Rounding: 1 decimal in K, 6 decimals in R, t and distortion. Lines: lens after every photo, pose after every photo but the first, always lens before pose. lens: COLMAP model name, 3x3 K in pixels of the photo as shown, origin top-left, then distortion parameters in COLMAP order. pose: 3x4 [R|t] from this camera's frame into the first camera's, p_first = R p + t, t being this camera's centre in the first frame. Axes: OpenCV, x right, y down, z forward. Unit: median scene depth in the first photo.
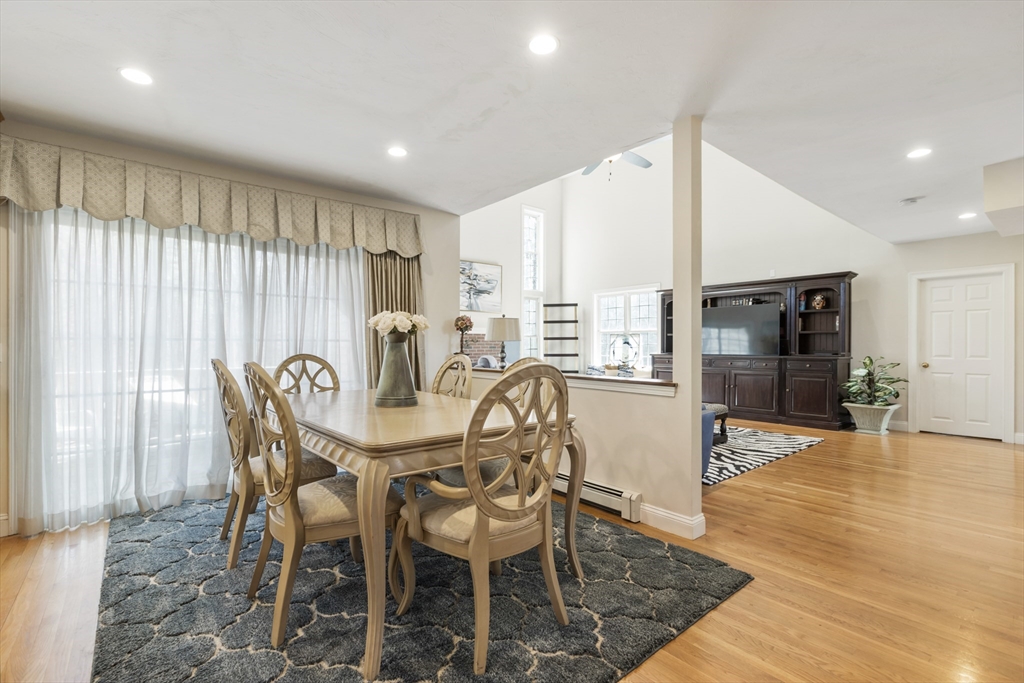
lens RADIAL K [[460.9, 0, 510.3], [0, 460.9, 346.1], [0, 0, 1]] dist [0.000754, -0.000142]
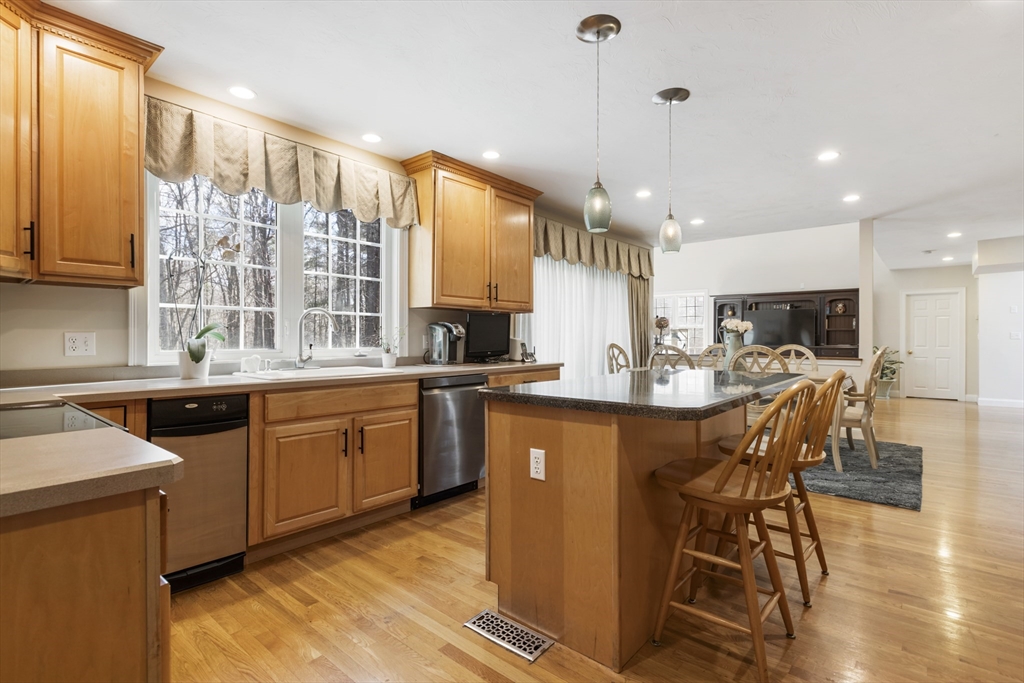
lens RADIAL K [[491.8, 0, 512.4], [0, 491.8, 338.9], [0, 0, 1]] dist [0.000804, 0.000309]
pose [[0.984177, 0.002814, 0.177165, -0.648926], [-0.002878, 0.999996, 0.000104, 0.001587], [-0.177164, -0.000613, 0.984181, -0.339010]]
